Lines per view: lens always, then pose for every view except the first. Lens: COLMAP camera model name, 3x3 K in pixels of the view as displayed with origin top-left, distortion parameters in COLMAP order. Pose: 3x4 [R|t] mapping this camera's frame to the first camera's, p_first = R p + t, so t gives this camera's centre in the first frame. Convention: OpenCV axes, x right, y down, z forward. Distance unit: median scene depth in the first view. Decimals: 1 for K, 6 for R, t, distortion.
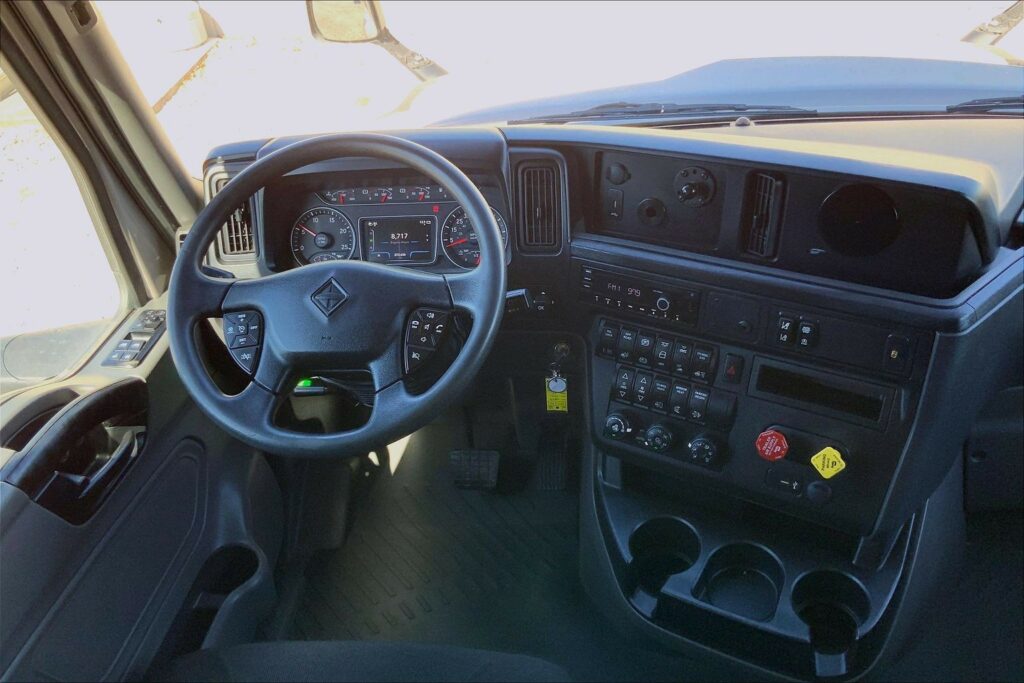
lens RADIAL K [[865.2, 0, 522.3], [0, 865.2, 320.3], [0, 0, 1]] dist [0.096609, -0.160318]
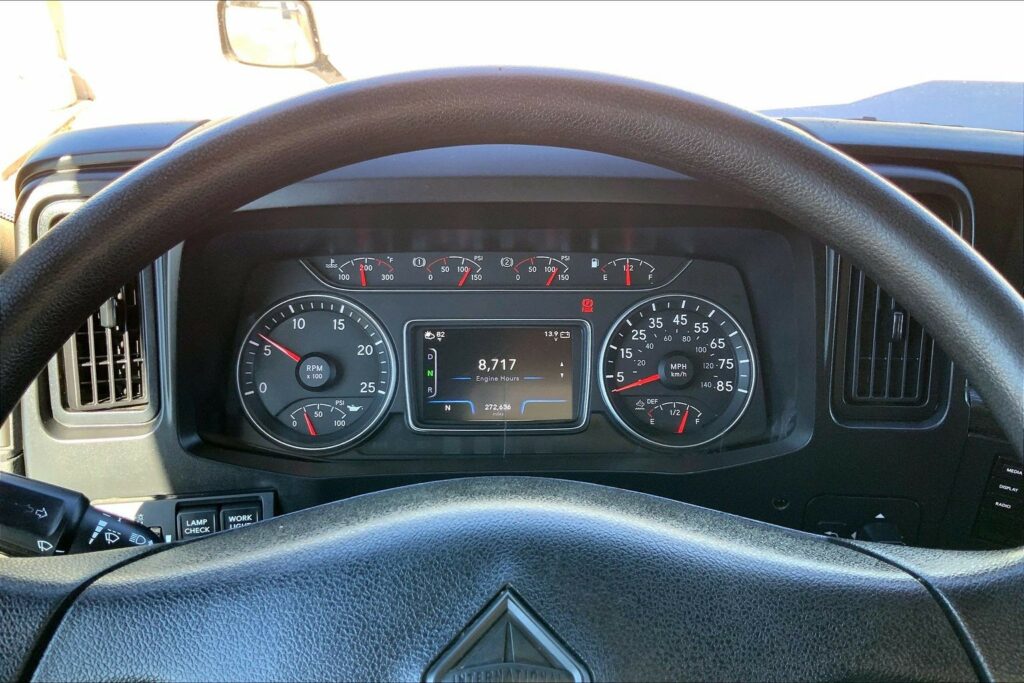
lens RADIAL K [[797.8, 0, 512.0], [0, 797.8, 341.5], [0, 0, 1]] dist [0.133501, -0.292646]
pose [[0.987038, 0.021021, 0.159104, -0.217076], [-0.009614, 0.997349, -0.072128, -0.086908], [-0.160198, 0.069663, 0.984624, 0.655012]]
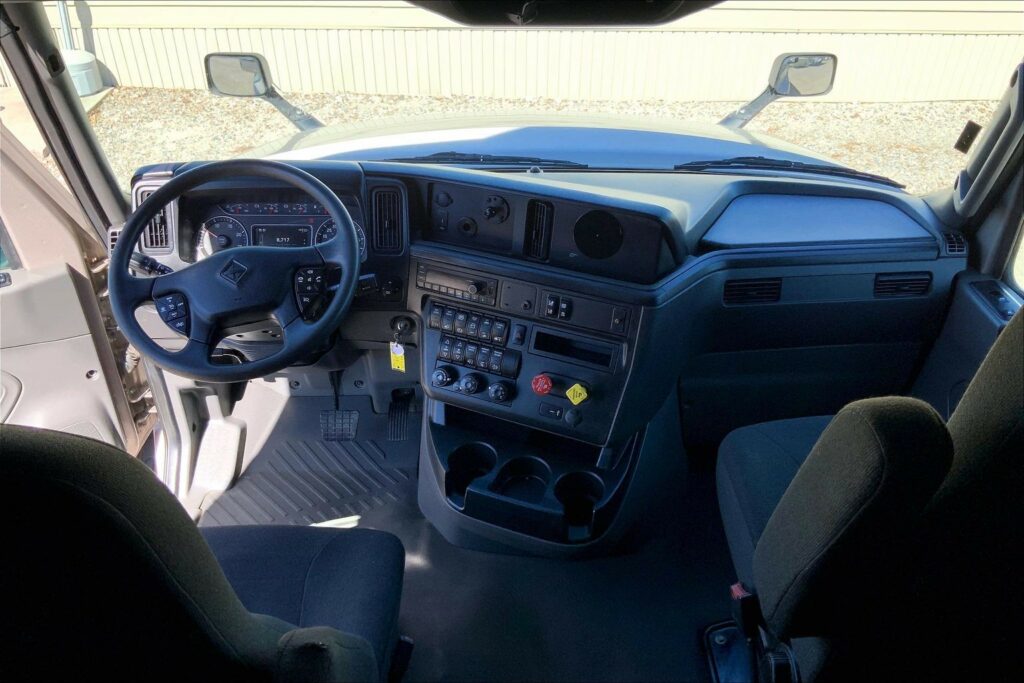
lens RADIAL K [[797.8, 0, 512.0], [0, 797.8, 341.5], [0, 0, 1]] dist [0.133501, -0.292646]
pose [[0.989481, 0.017519, 0.143598, 0.035926], [-0.013257, 0.999444, -0.030584, 0.102162], [-0.144054, 0.028359, 0.989163, -0.305922]]
